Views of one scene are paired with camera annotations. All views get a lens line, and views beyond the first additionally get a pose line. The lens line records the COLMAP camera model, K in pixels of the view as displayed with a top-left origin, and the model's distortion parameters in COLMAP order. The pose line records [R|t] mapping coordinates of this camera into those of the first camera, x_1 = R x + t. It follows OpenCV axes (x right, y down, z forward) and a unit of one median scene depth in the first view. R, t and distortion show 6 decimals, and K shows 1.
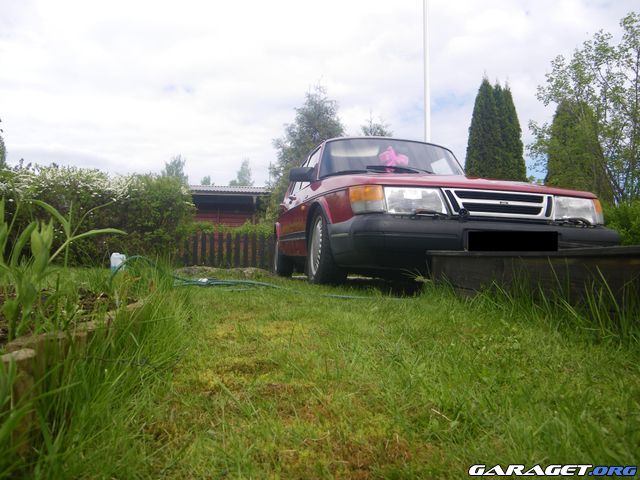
lens RADIAL K [[458.0, 0, 320.0], [0, 458.0, 240.0], [0, 0, 1]] dist [-0.047785, 0.000546]
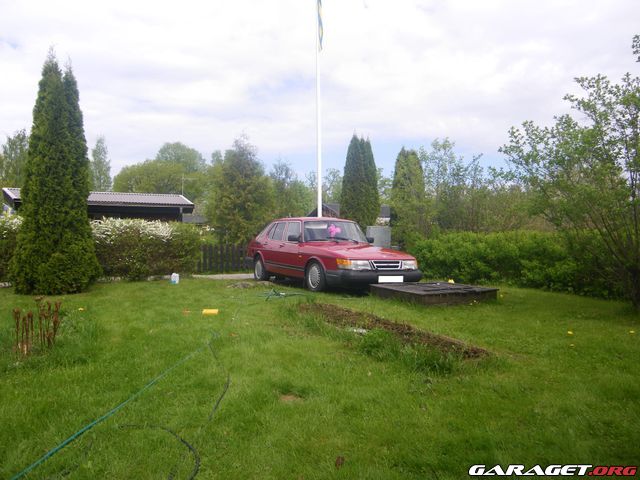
lens RADIAL K [[458.0, 0, 320.0], [0, 458.0, 240.0], [0, 0, 1]] dist [-0.047785, 0.000546]
pose [[0.946419, -0.015187, 0.322585, -0.440183], [-0.003306, 0.998386, 0.056700, -0.182926], [-0.322925, -0.054728, 0.944841, -0.755220]]
